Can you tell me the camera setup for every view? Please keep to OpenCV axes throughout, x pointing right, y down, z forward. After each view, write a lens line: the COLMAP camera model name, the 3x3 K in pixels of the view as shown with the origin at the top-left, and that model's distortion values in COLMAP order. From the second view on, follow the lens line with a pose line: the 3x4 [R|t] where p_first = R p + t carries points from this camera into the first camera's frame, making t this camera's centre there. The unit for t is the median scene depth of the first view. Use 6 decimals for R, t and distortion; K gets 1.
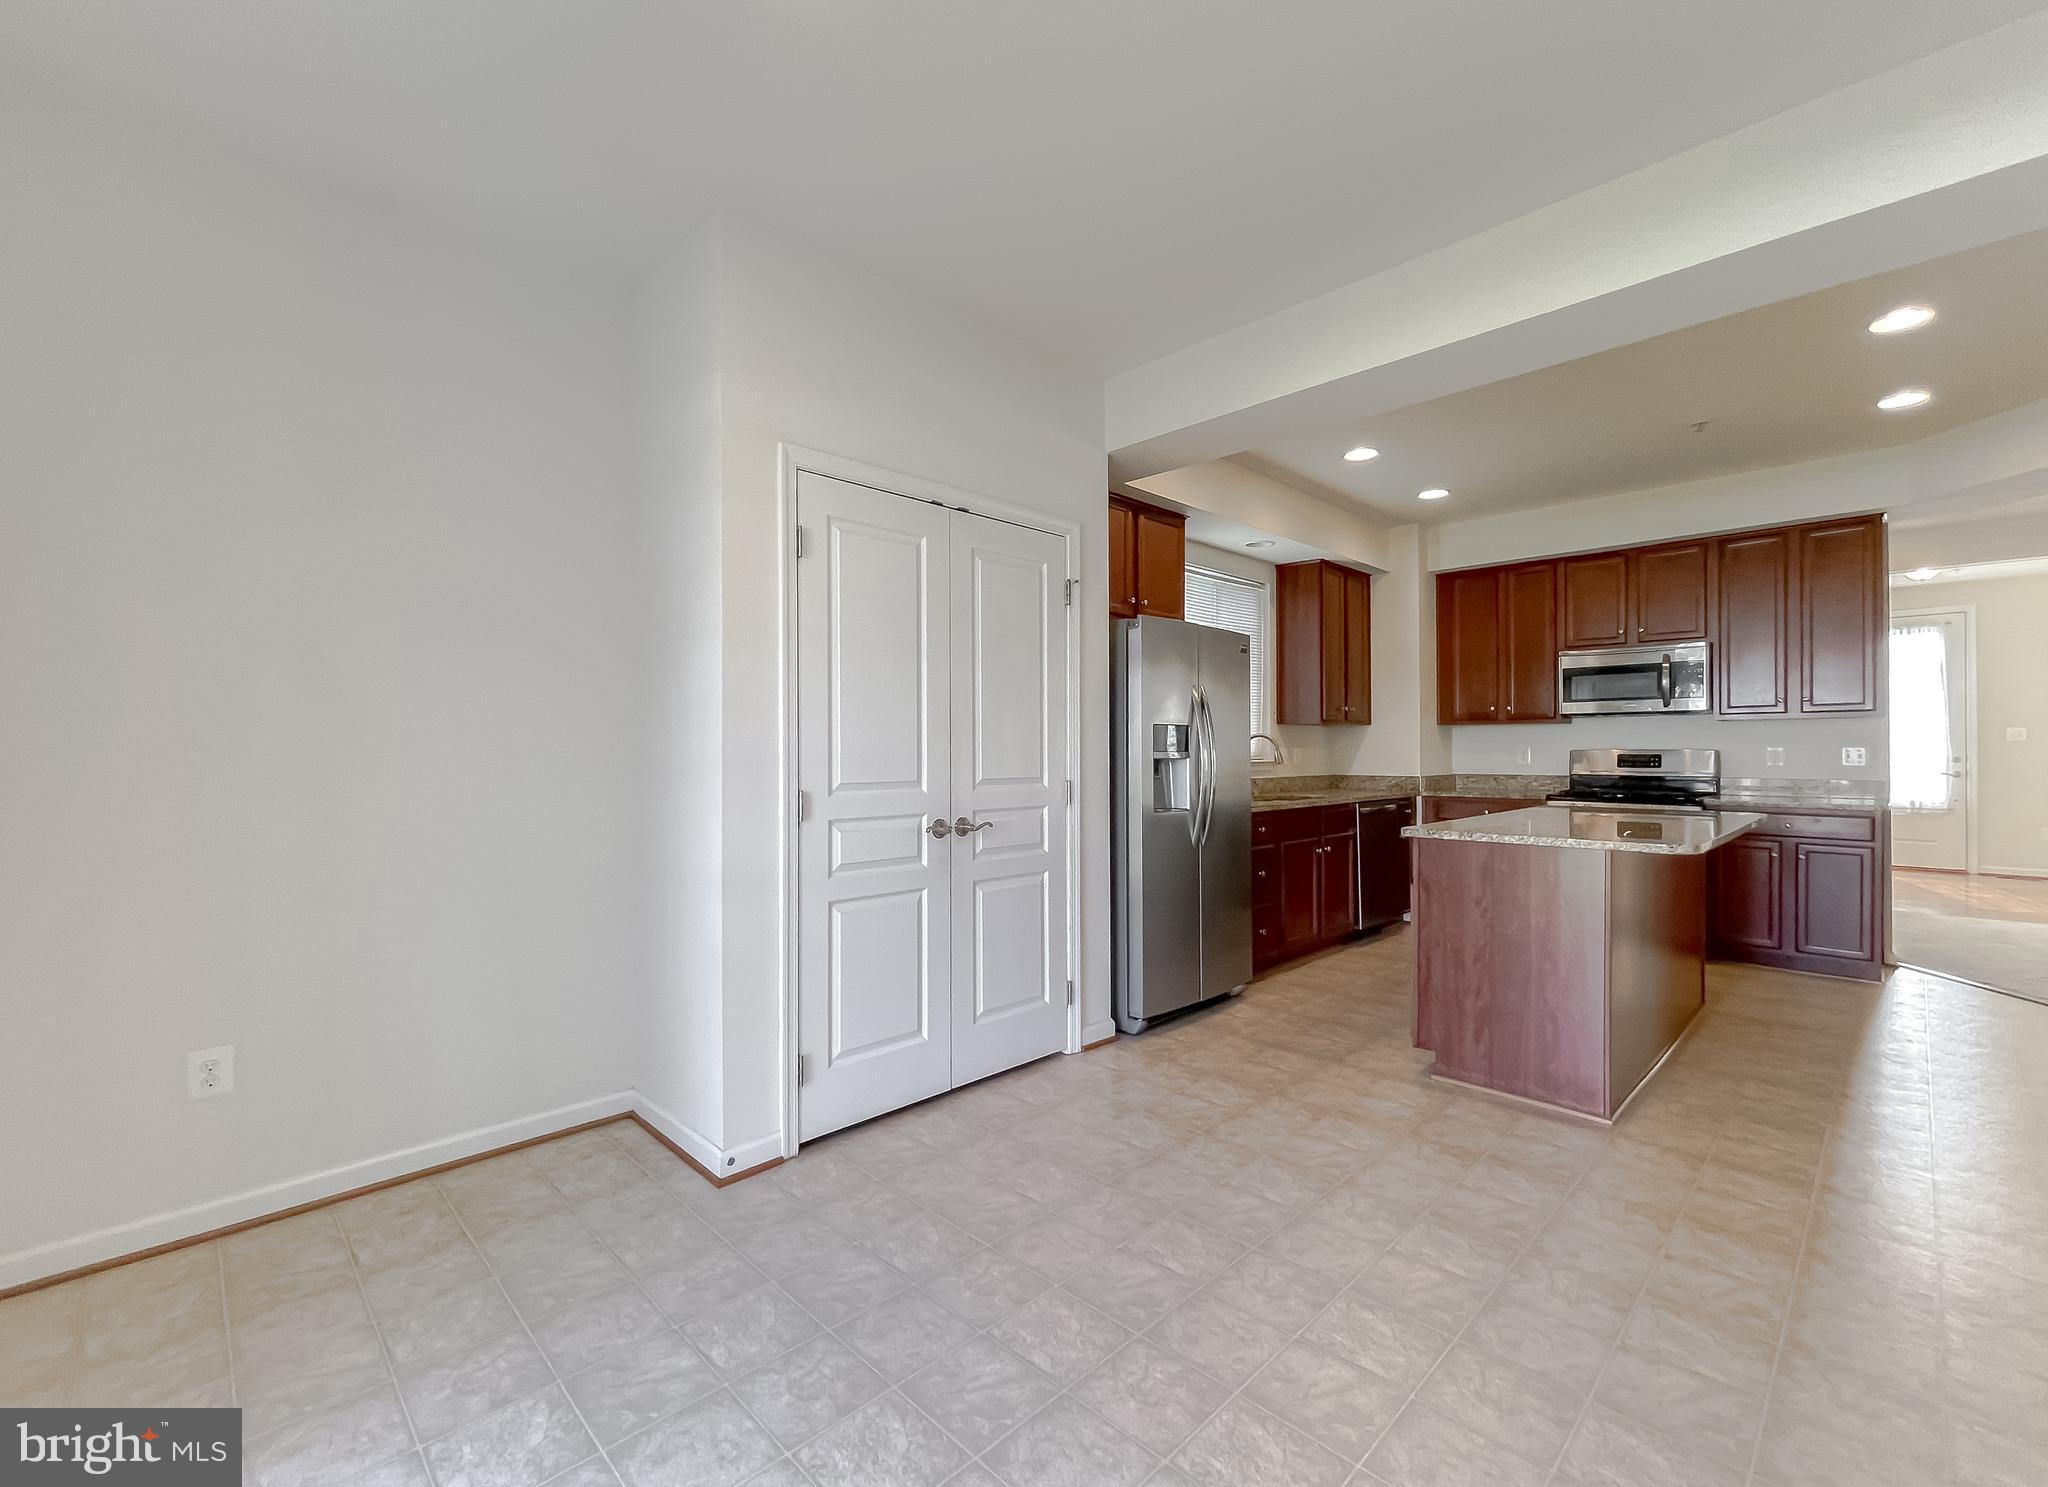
lens RADIAL K [[864.9, 0, 986.0], [0, 864.9, 750.4], [0, 0, 1]] dist [-0.007865, 0.000224]
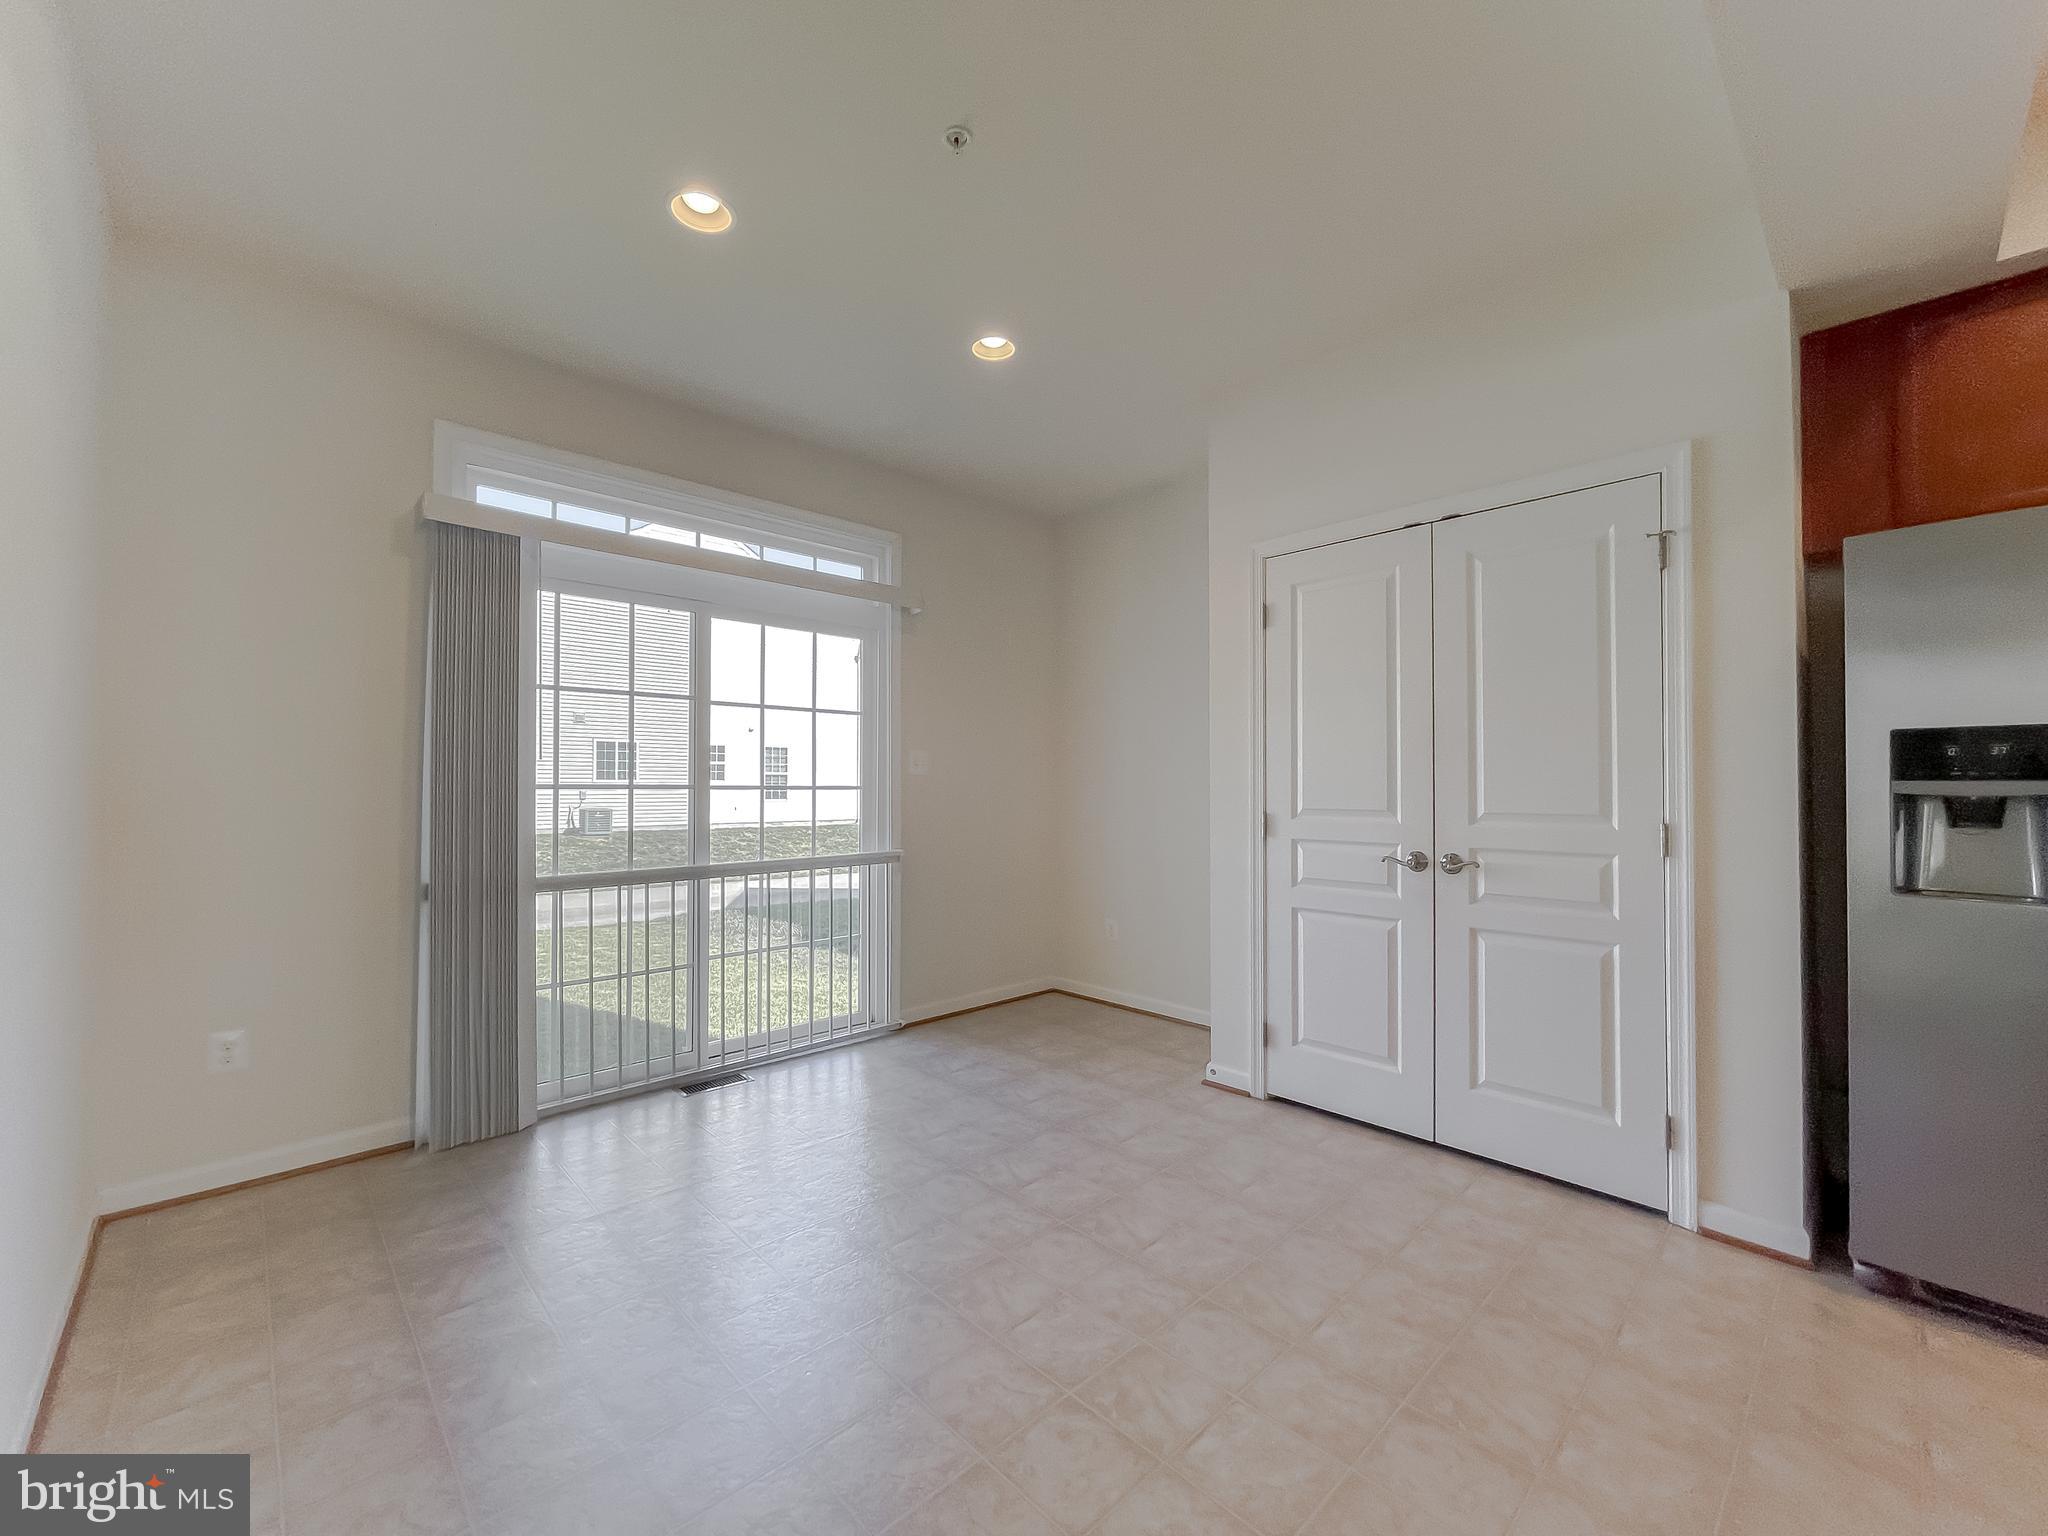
lens RADIAL K [[830.6, 0, 1016.5], [0, 830.6, 775.3], [0, 0, 1]] dist [-0.001671, 0.000135]
pose [[0.002284, -0.008659, -0.999960, 0.527361], [0.001547, 0.999961, -0.008655, 0.001161], [0.999996, -0.001527, 0.002297, 0.334369]]
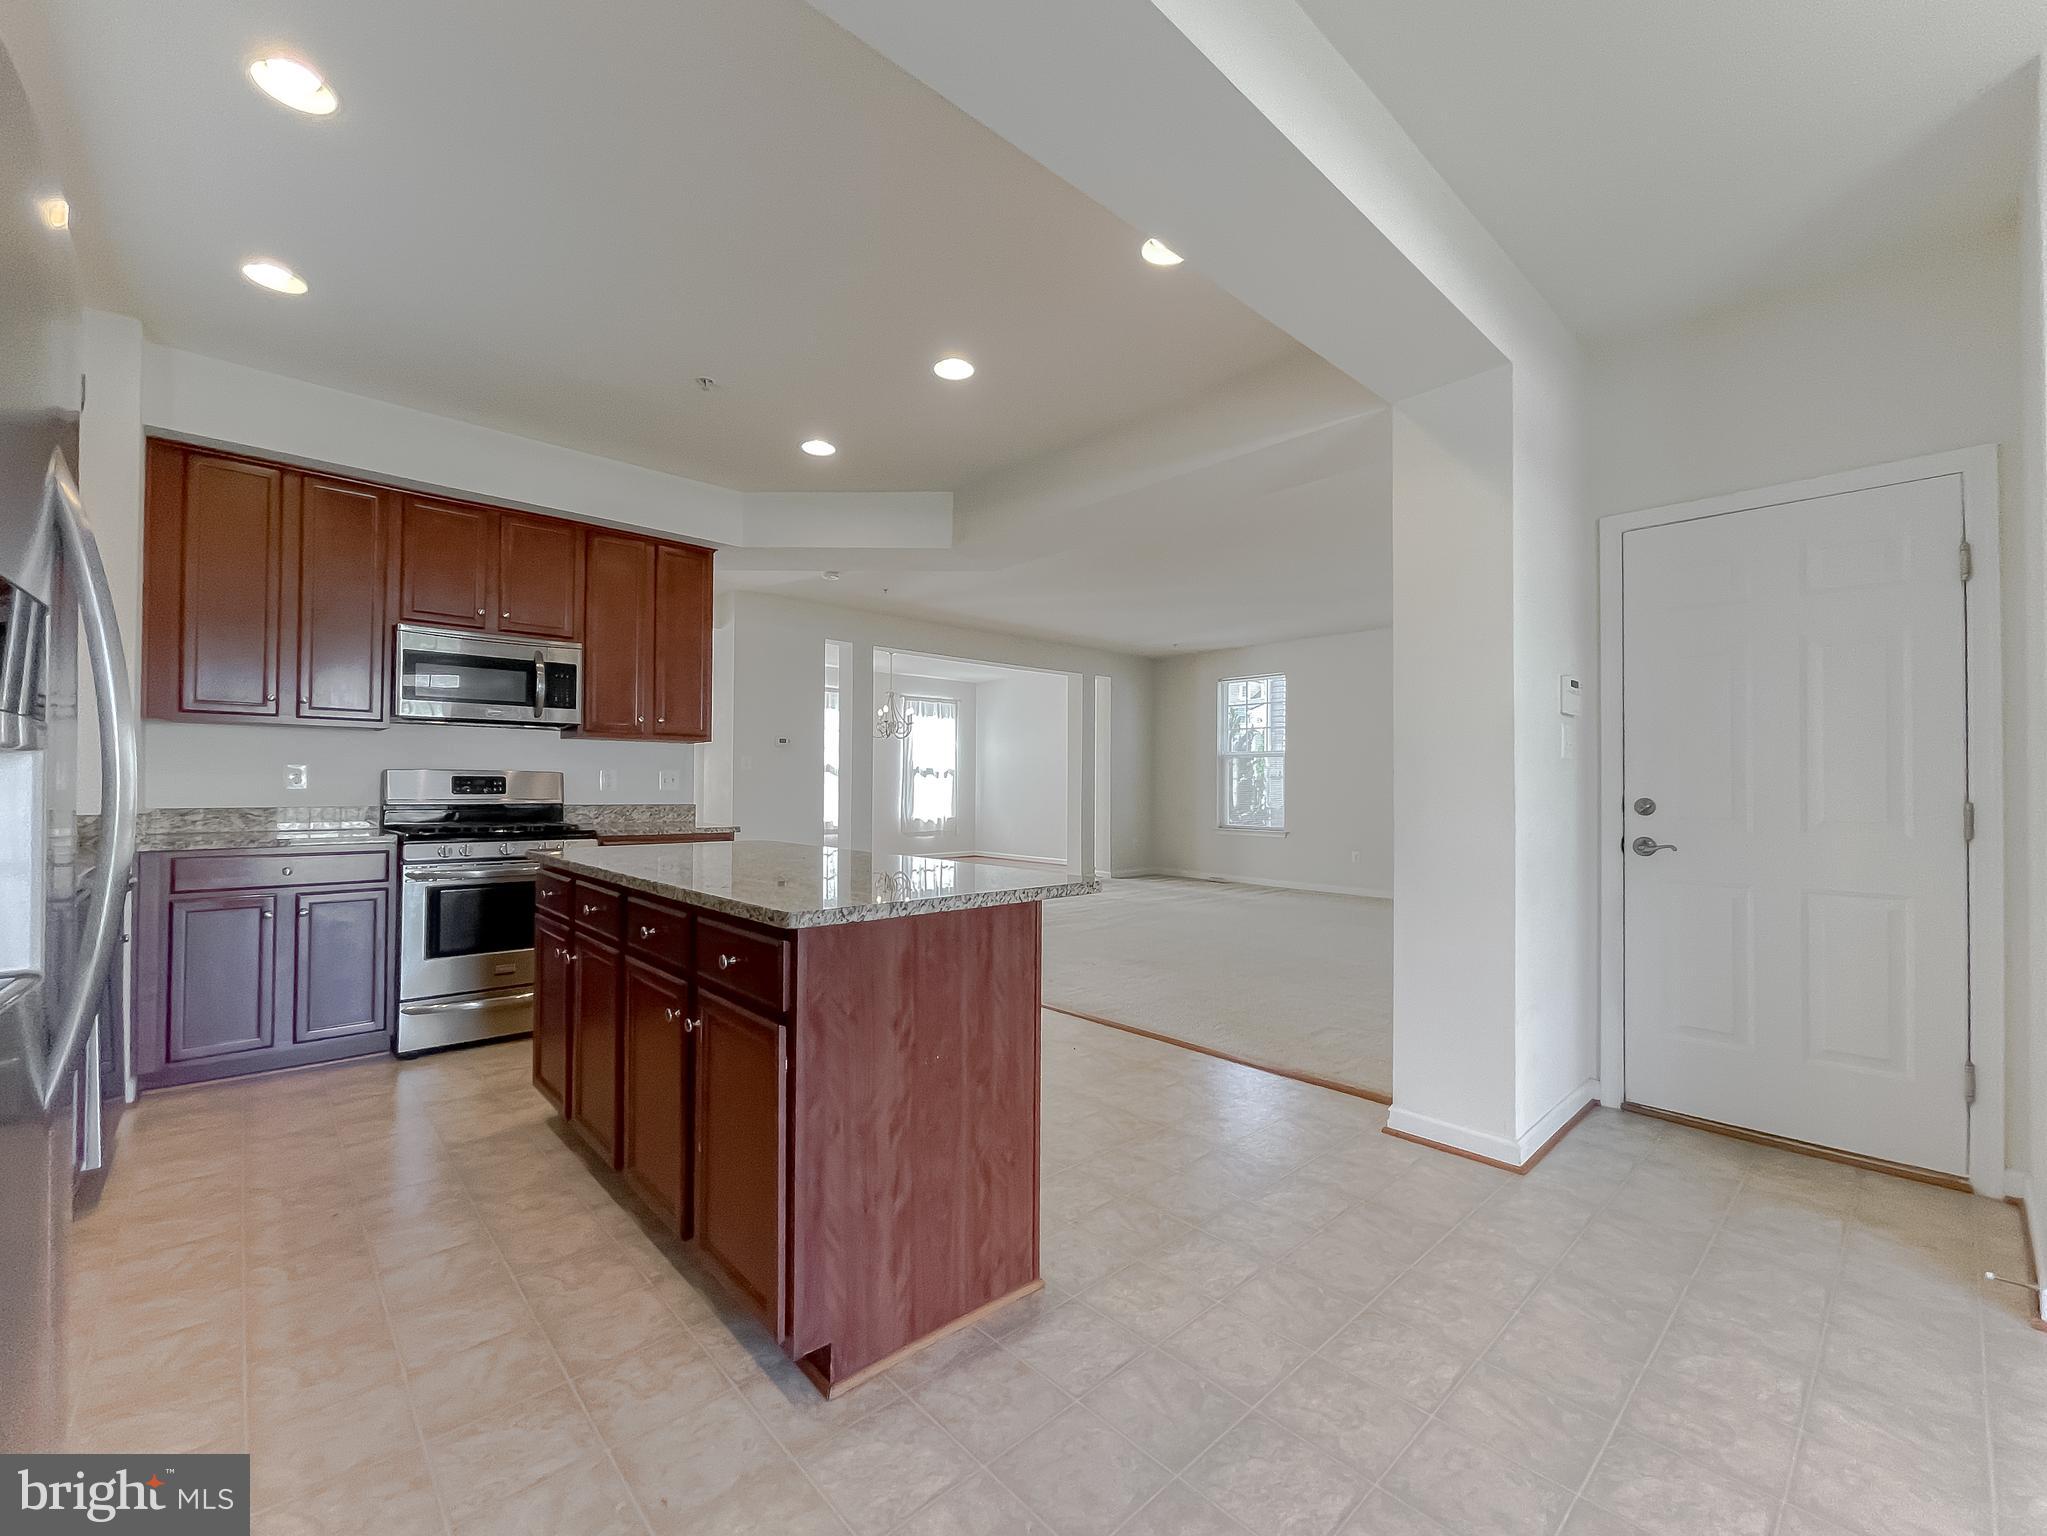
lens RADIAL K [[853.6, 0, 1011.4], [0, 853.6, 776.1], [0, 0, 1]] dist [-0.013043, 0.011756]
pose [[0.016752, 0.016308, 0.999727, 0.009412], [-0.006319, 0.999849, -0.016204, 0.014761], [-0.999840, -0.006046, 0.016852, 0.566773]]
